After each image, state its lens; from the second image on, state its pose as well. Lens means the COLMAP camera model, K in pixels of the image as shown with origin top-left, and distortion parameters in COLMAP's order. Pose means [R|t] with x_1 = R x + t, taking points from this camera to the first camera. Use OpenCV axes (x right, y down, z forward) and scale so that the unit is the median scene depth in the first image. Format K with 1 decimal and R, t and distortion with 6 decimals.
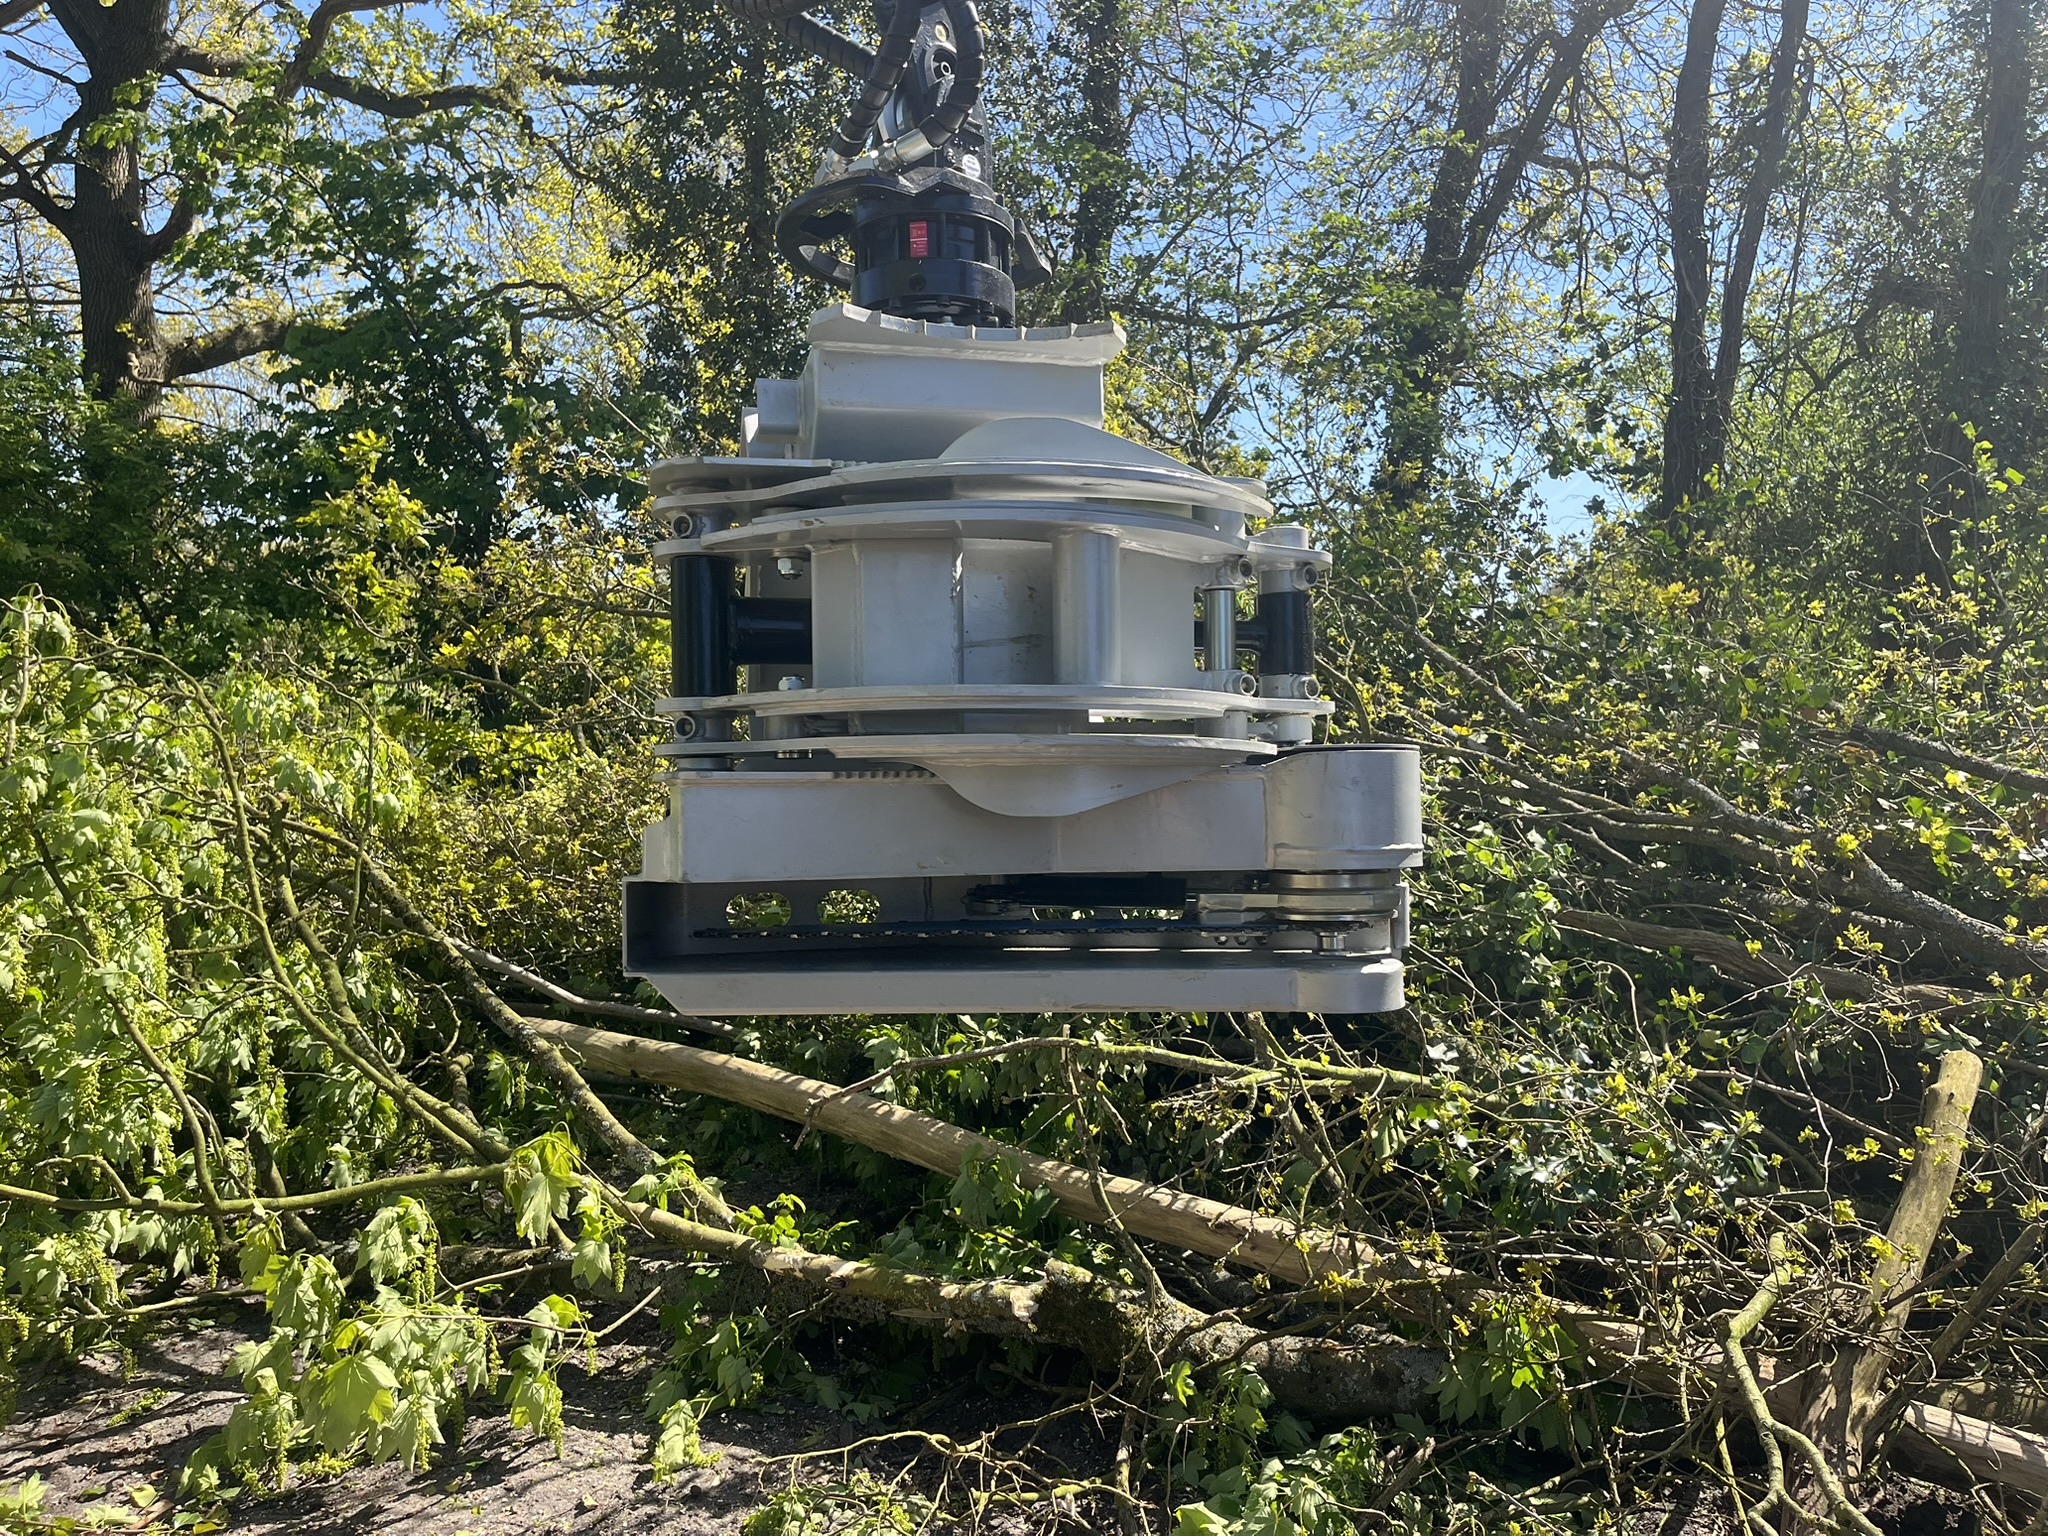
lens RADIAL K [[1524.8, 0, 1013.7], [0, 1524.8, 768.5], [0, 0, 1]] dist [0.062558, -0.069920]
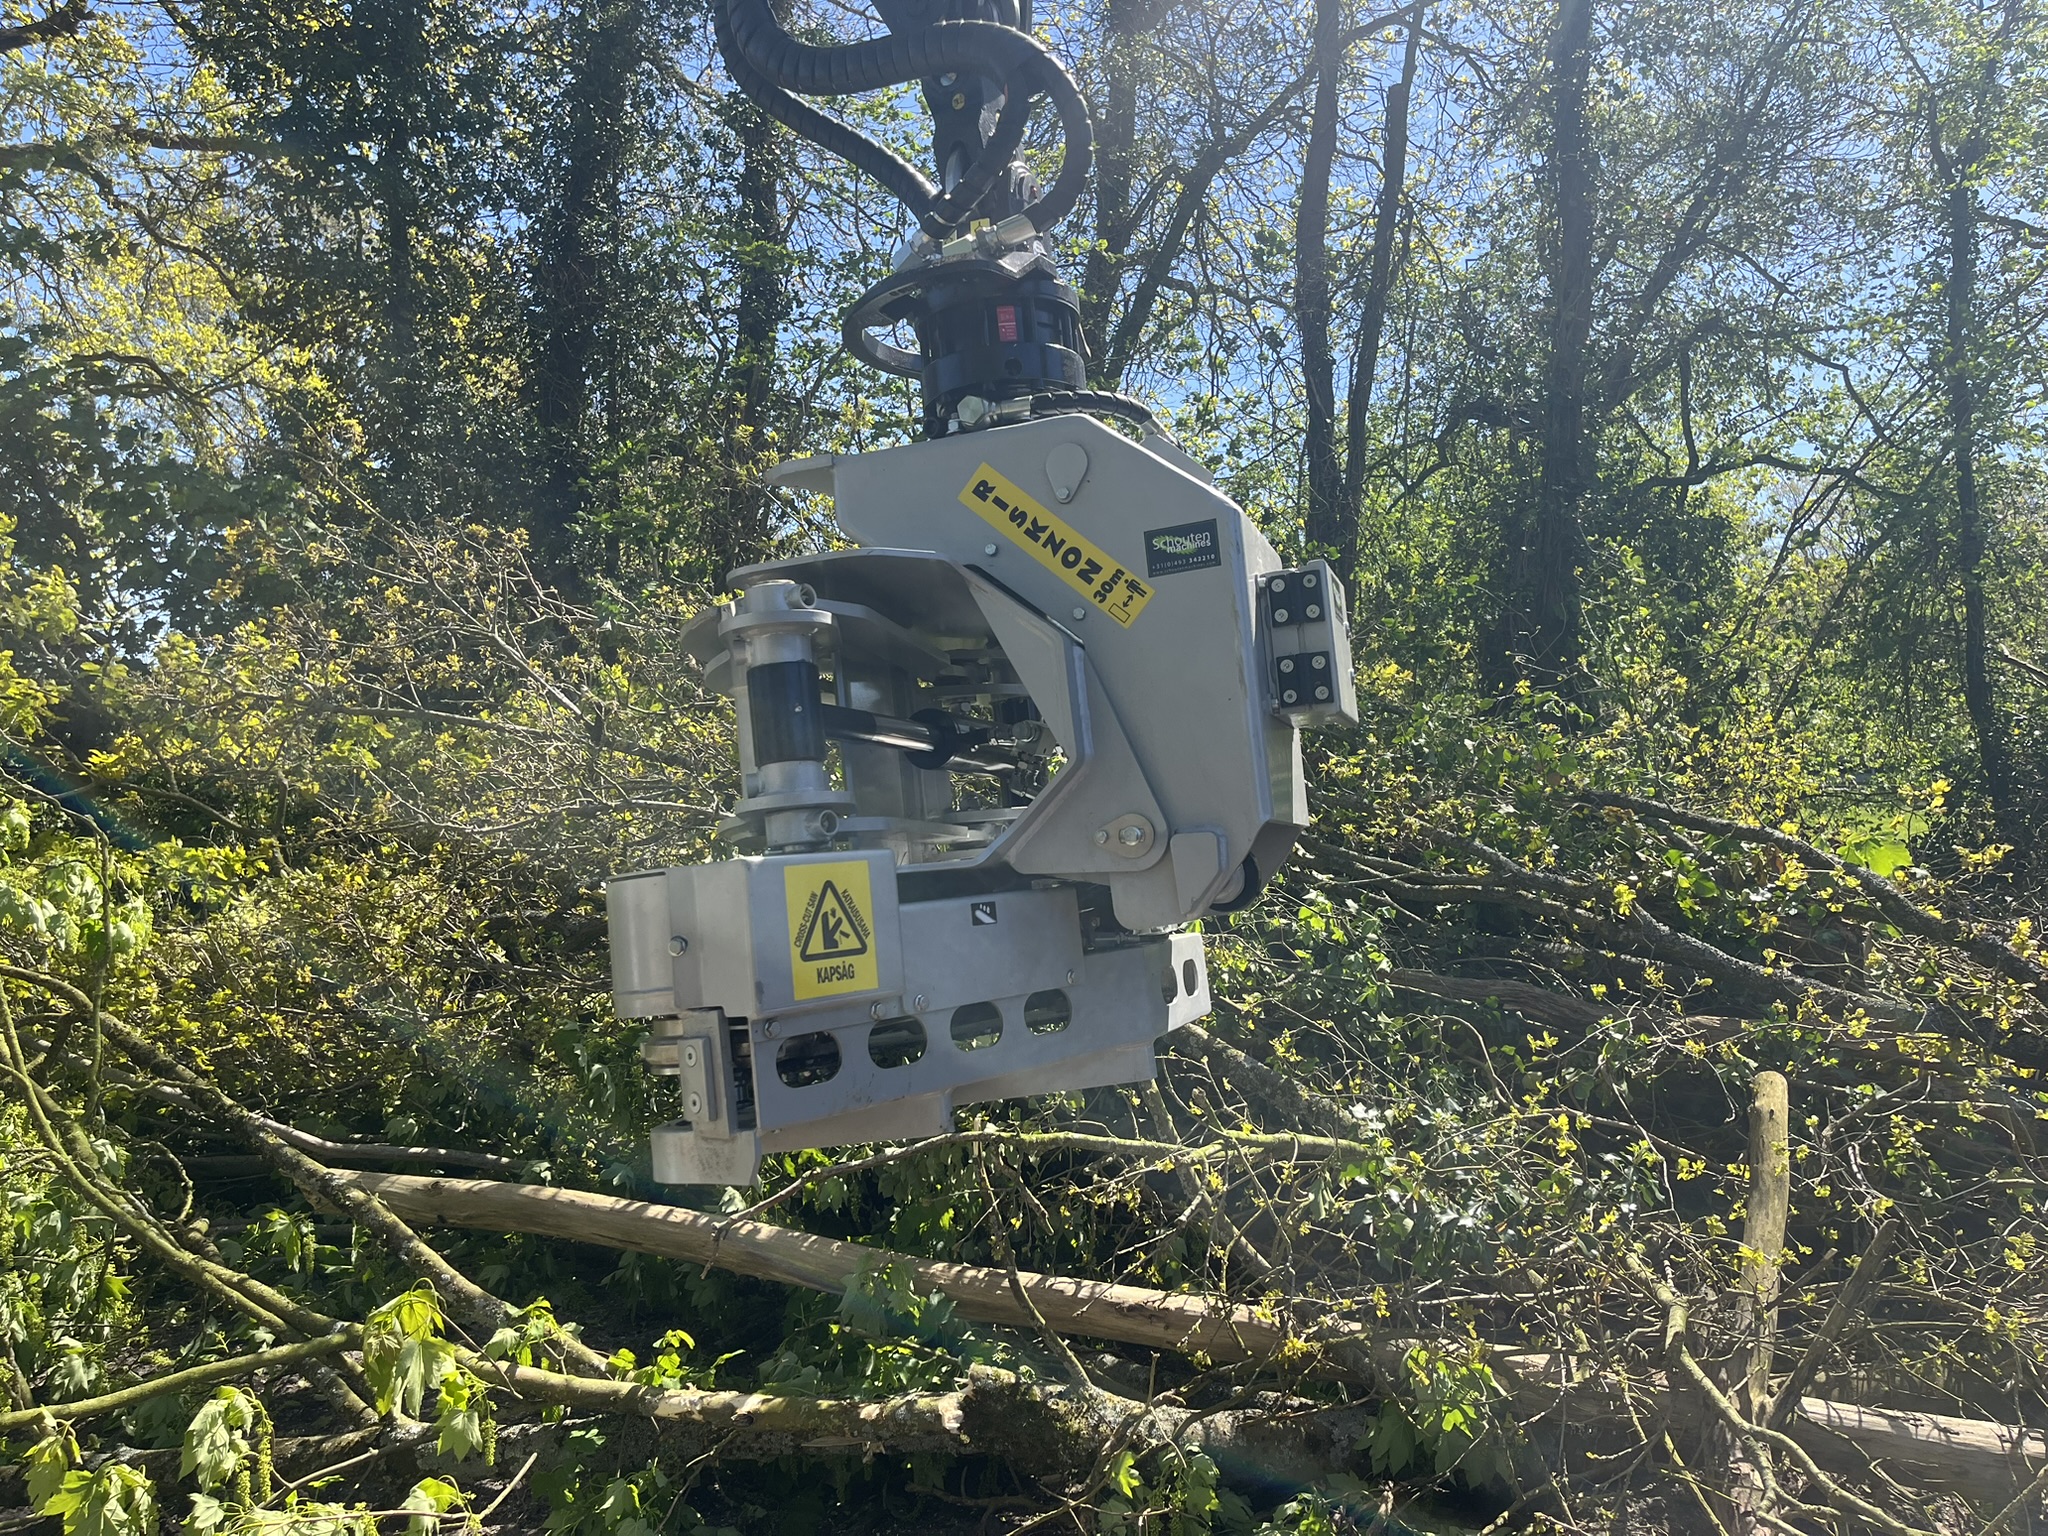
lens RADIAL K [[1524.8, 0, 1013.7], [0, 1524.8, 768.5], [0, 0, 1]] dist [0.062558, -0.069920]
pose [[0.969104, -0.031067, 0.244687, -0.167119], [0.045716, 0.997471, -0.054416, -0.001088], [-0.242377, 0.063920, 0.968074, 0.029112]]
